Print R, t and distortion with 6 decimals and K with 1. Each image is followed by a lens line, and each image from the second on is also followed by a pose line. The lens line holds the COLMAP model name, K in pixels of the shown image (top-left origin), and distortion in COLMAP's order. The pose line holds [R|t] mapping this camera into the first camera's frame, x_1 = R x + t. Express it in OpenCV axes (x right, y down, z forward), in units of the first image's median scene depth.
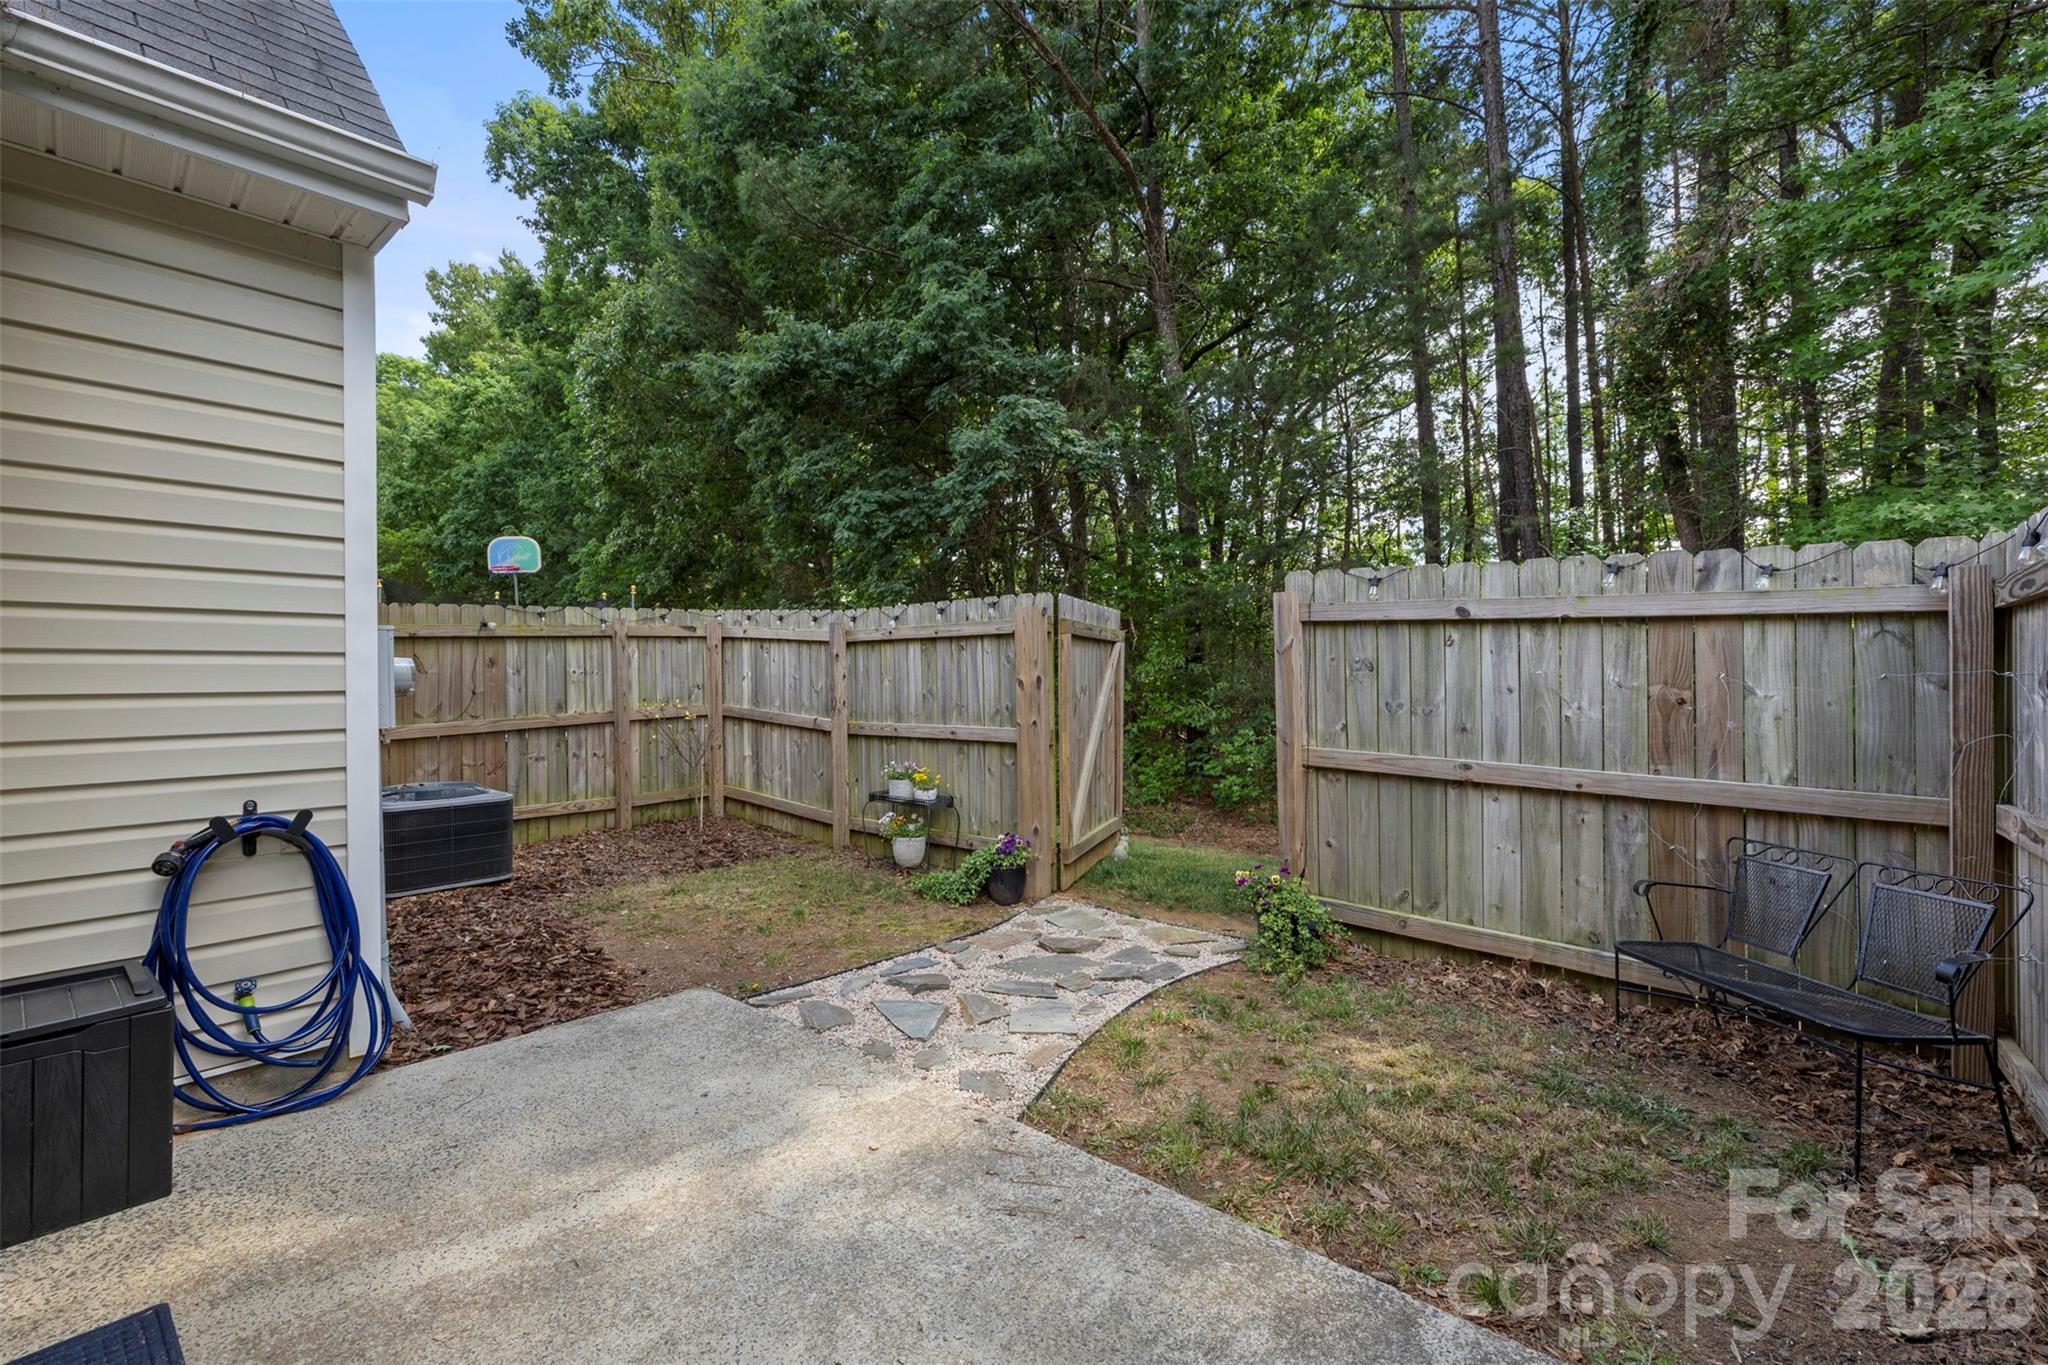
lens RADIAL K [[870.8, 0, 1028.0], [0, 870.8, 678.4], [0, 0, 1]] dist [-0.002691, 0.001680]
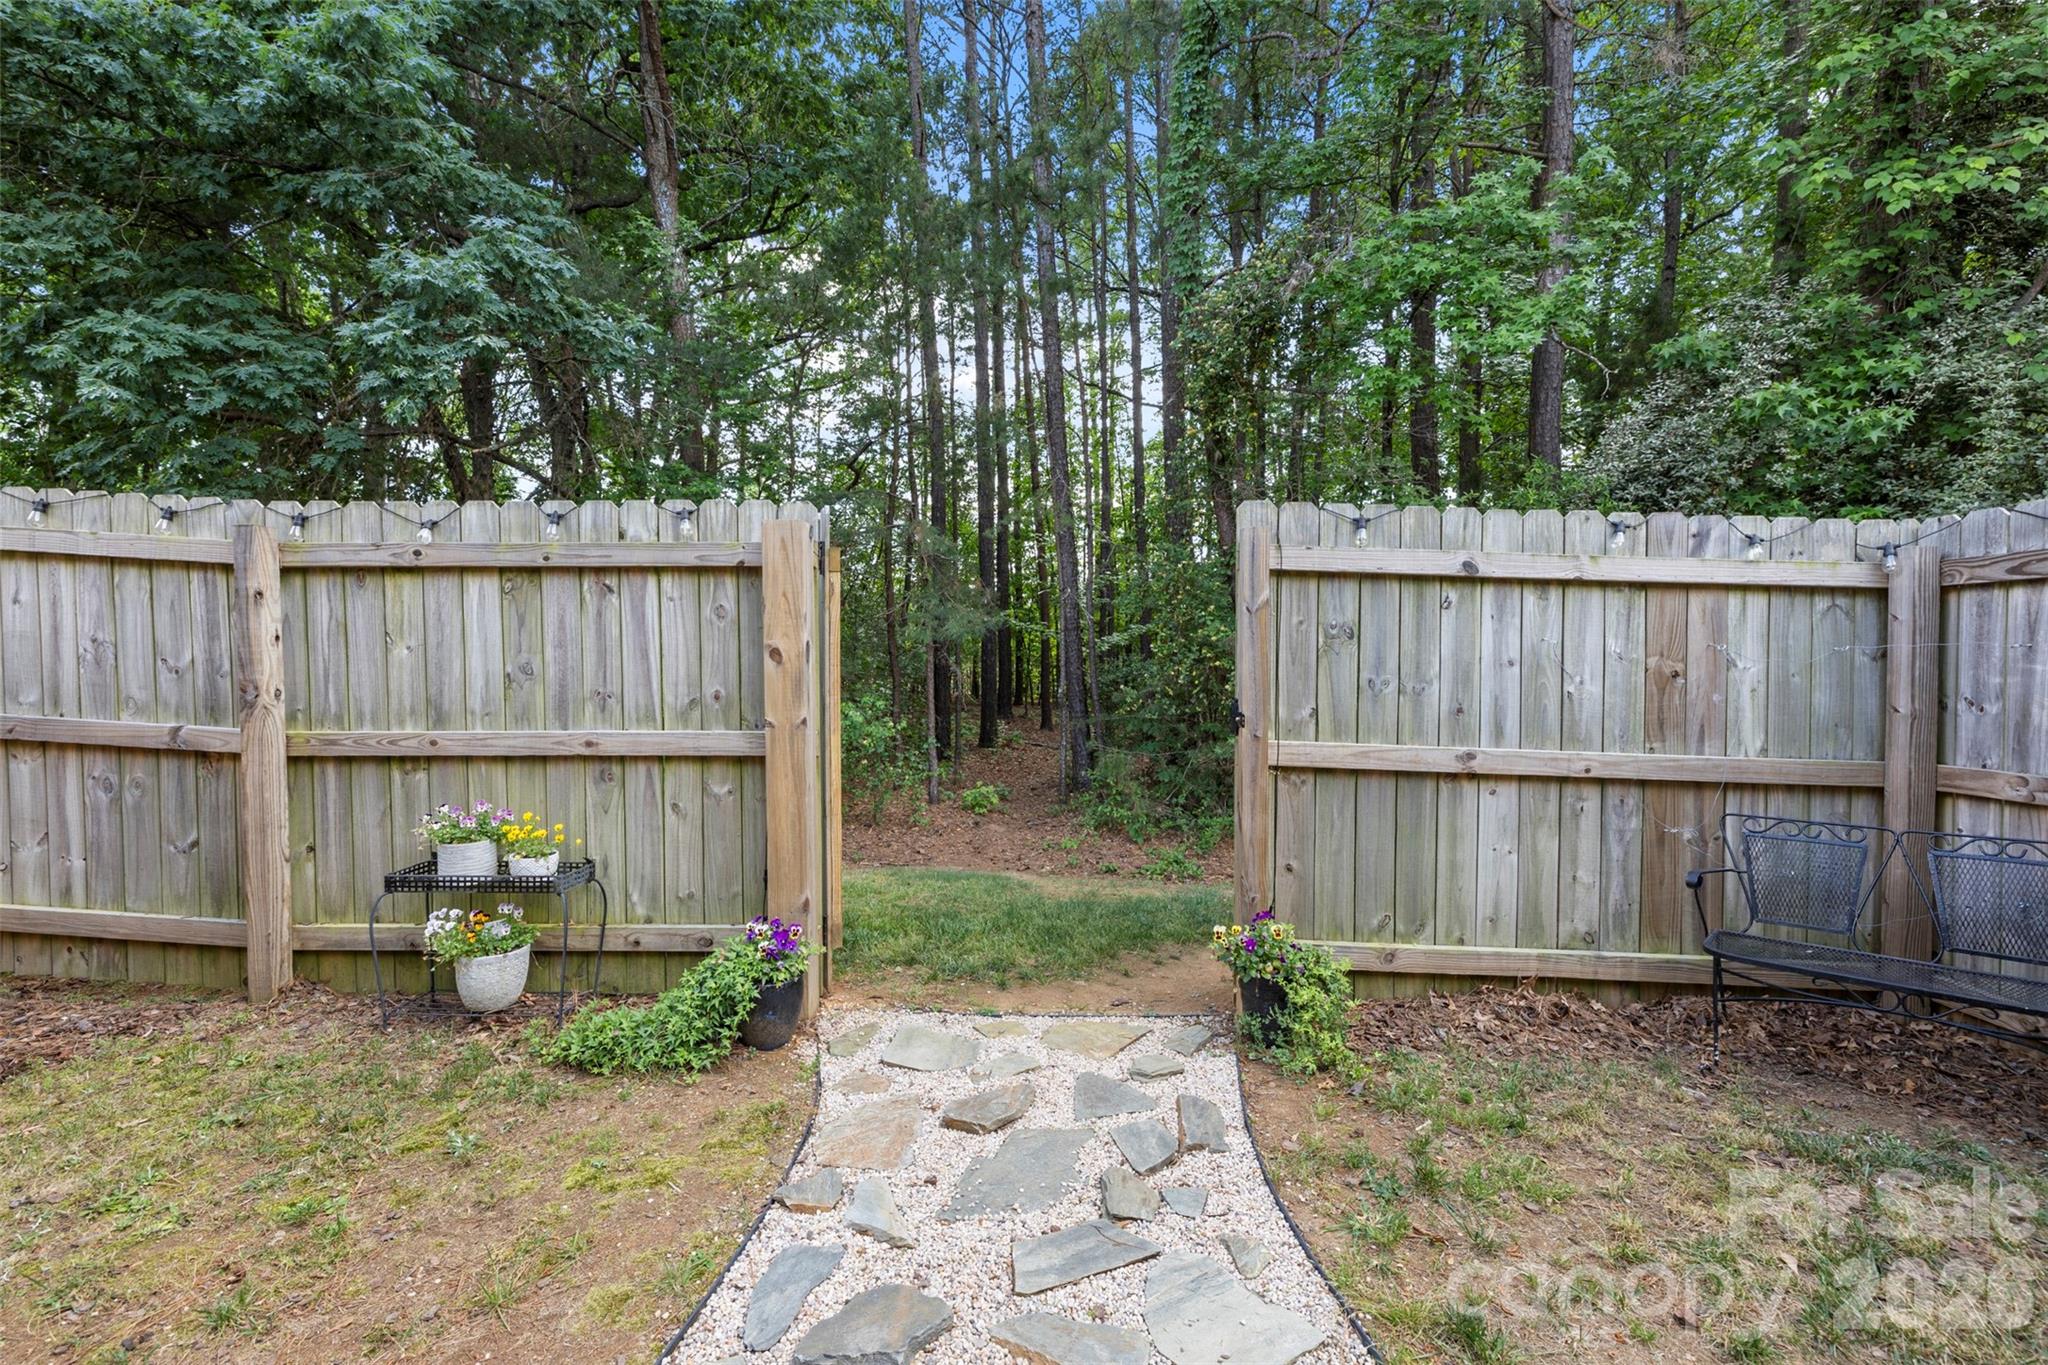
lens RADIAL K [[870.8, 0, 1026.5], [0, 870.8, 680.0], [0, 0, 1]] dist [-0.002691, 0.001680]
pose [[0.772457, -0.007955, 0.635017, -0.324829], [-0.005354, 0.999804, 0.019038, 0.015916], [-0.635045, -0.018106, 0.772263, 0.602478]]
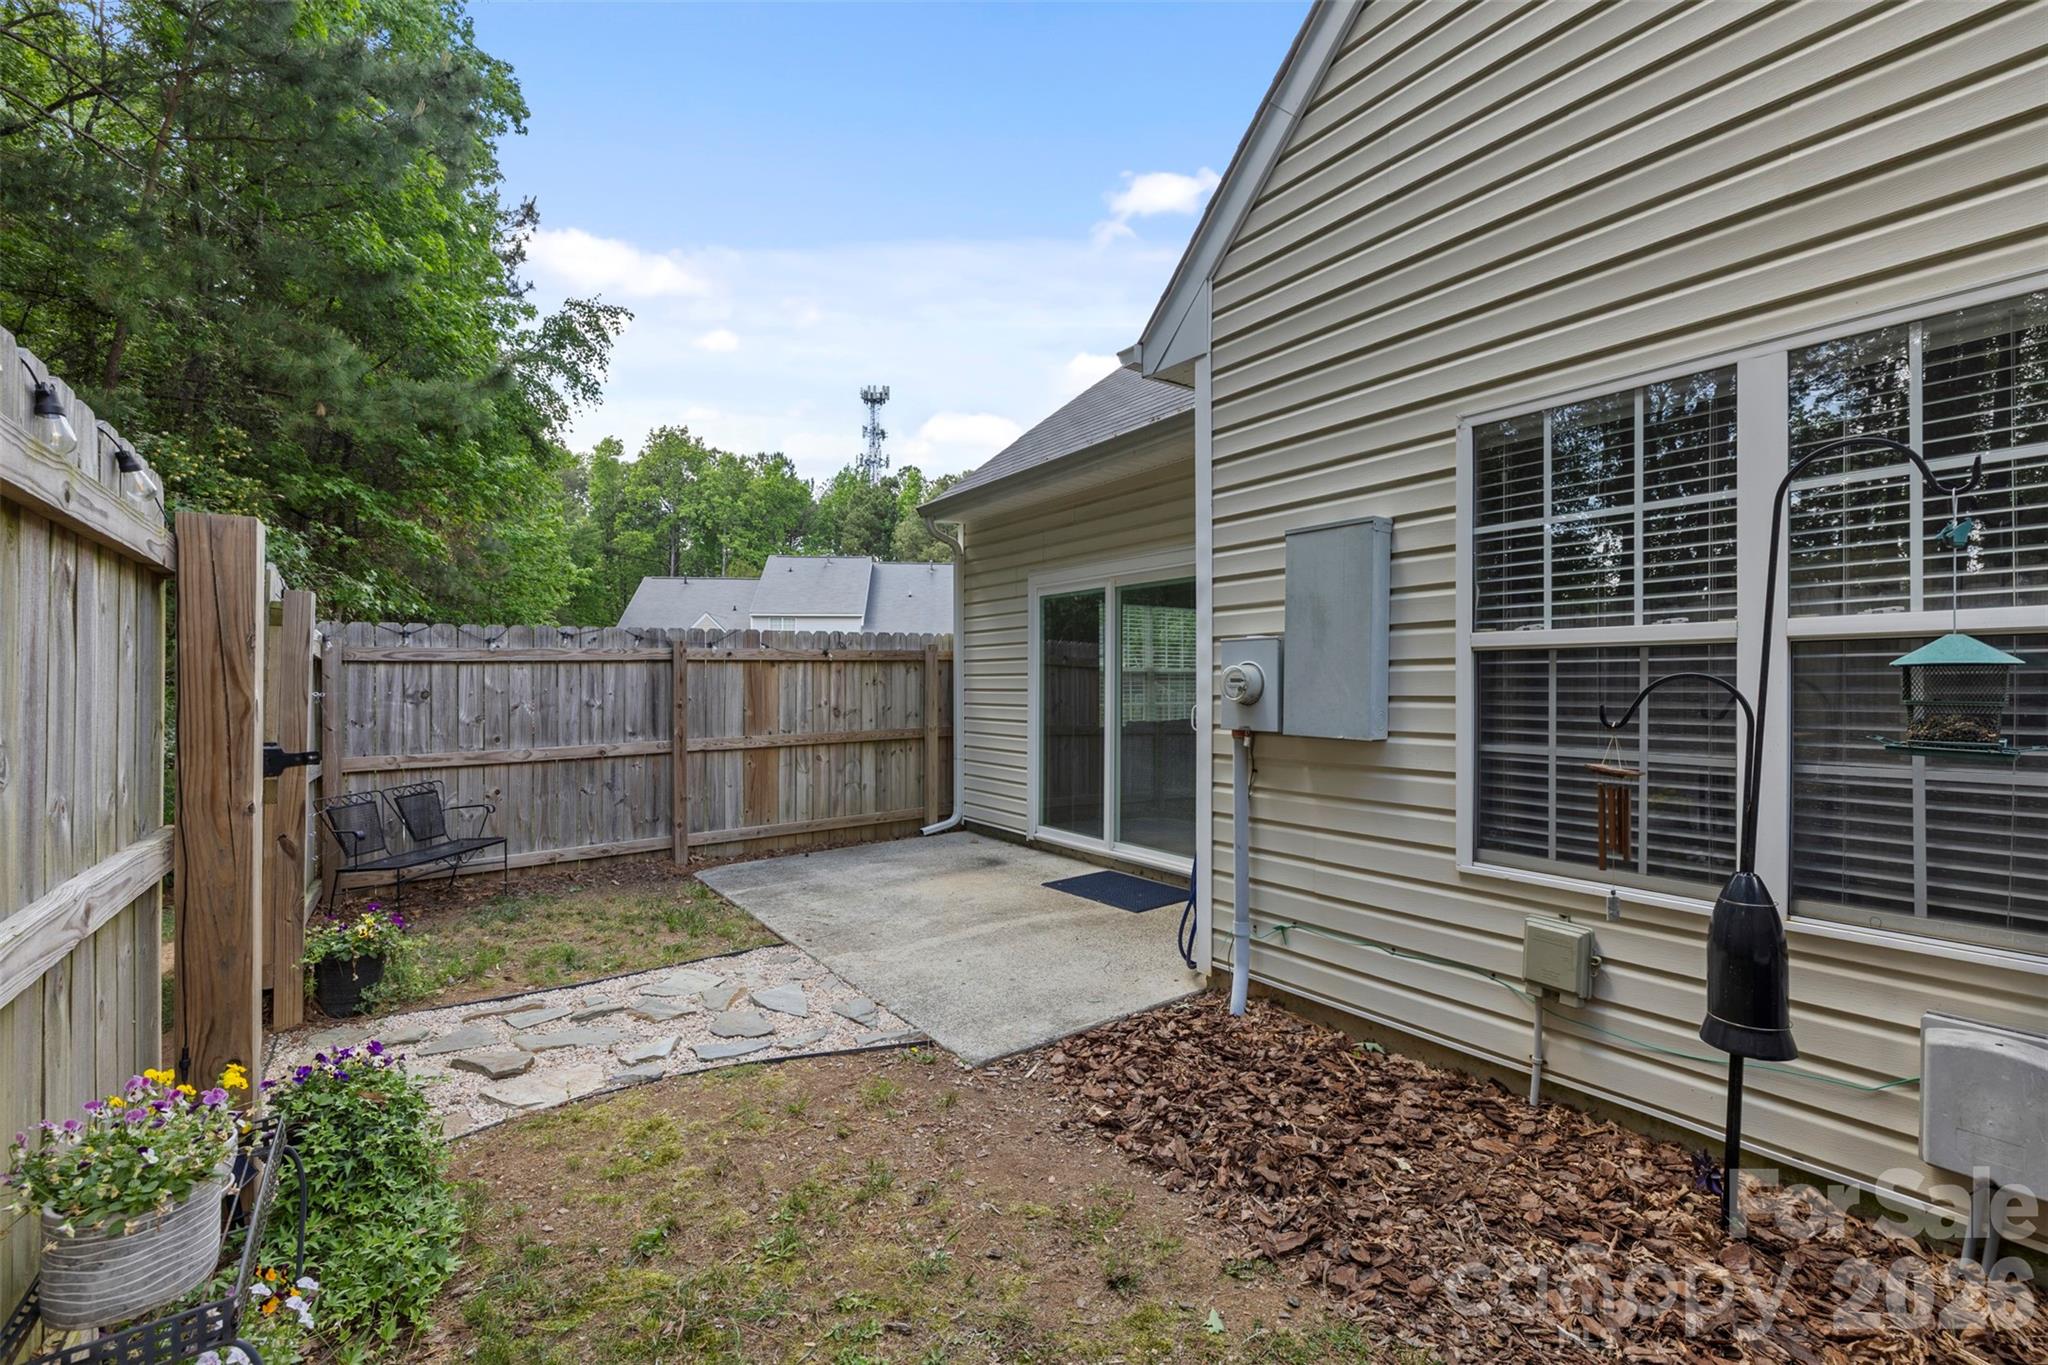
lens RADIAL K [[870.8, 0, 1024.5], [0, 870.8, 686.2], [0, 0, 1]] dist [-0.002691, 0.001680]
pose [[-0.970762, 0.011596, 0.239762, -0.607745], [0.011995, 0.999928, 0.000203, -0.001814], [-0.239743, 0.003073, -0.970832, 1.744143]]
